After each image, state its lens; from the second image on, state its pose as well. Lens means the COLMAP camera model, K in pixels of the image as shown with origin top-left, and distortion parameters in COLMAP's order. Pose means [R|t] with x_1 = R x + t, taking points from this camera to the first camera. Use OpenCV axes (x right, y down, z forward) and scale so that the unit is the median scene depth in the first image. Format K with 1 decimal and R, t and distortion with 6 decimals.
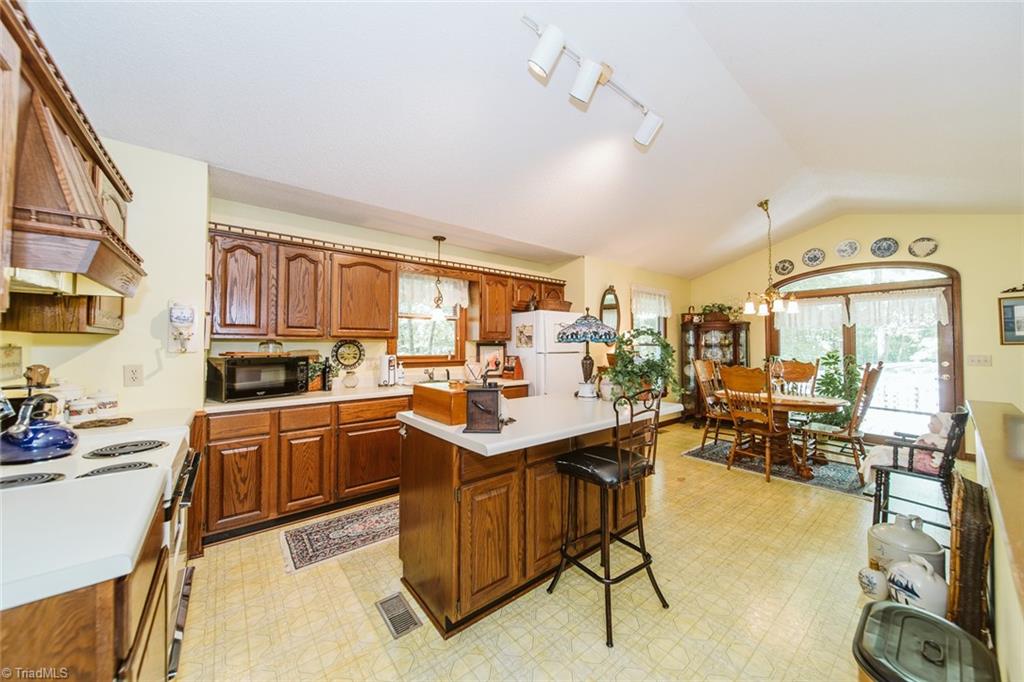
lens RADIAL K [[356.8, 0, 516.1], [0, 356.8, 338.7], [0, 0, 1]] dist [-0.000190, 0.000025]
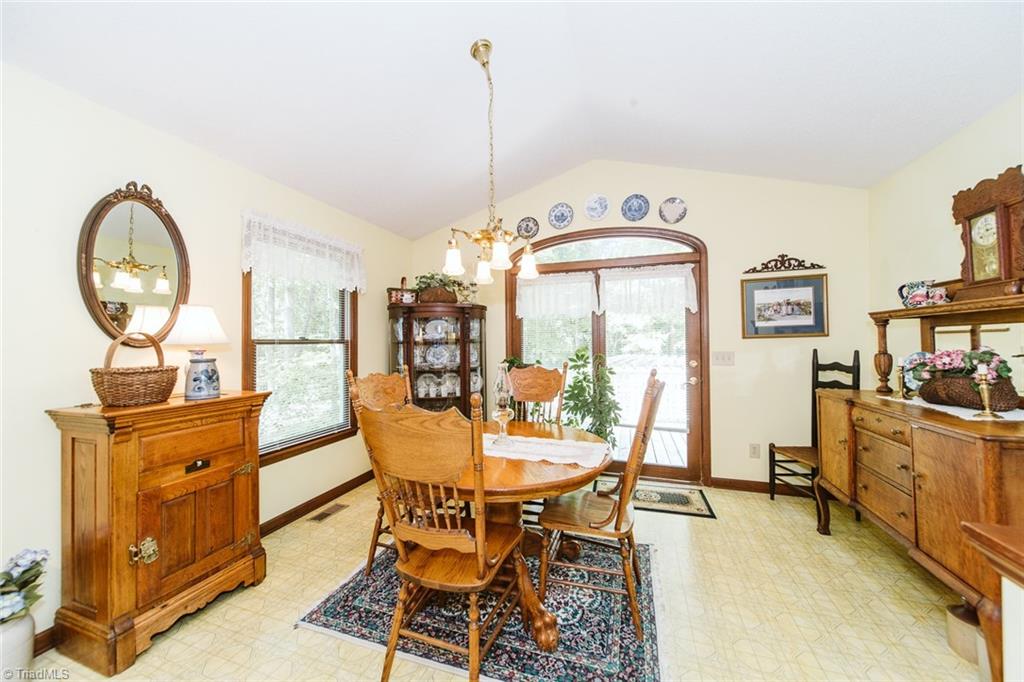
lens RADIAL K [[356.8, 0, 516.1], [0, 356.8, 338.7], [0, 0, 1]] dist [-0.000190, 0.000025]
pose [[0.844442, -0.003280, 0.535636, 0.404235], [-0.001171, 0.999968, 0.007970, 0.009170], [-0.535645, -0.007357, 0.844411, 0.478045]]
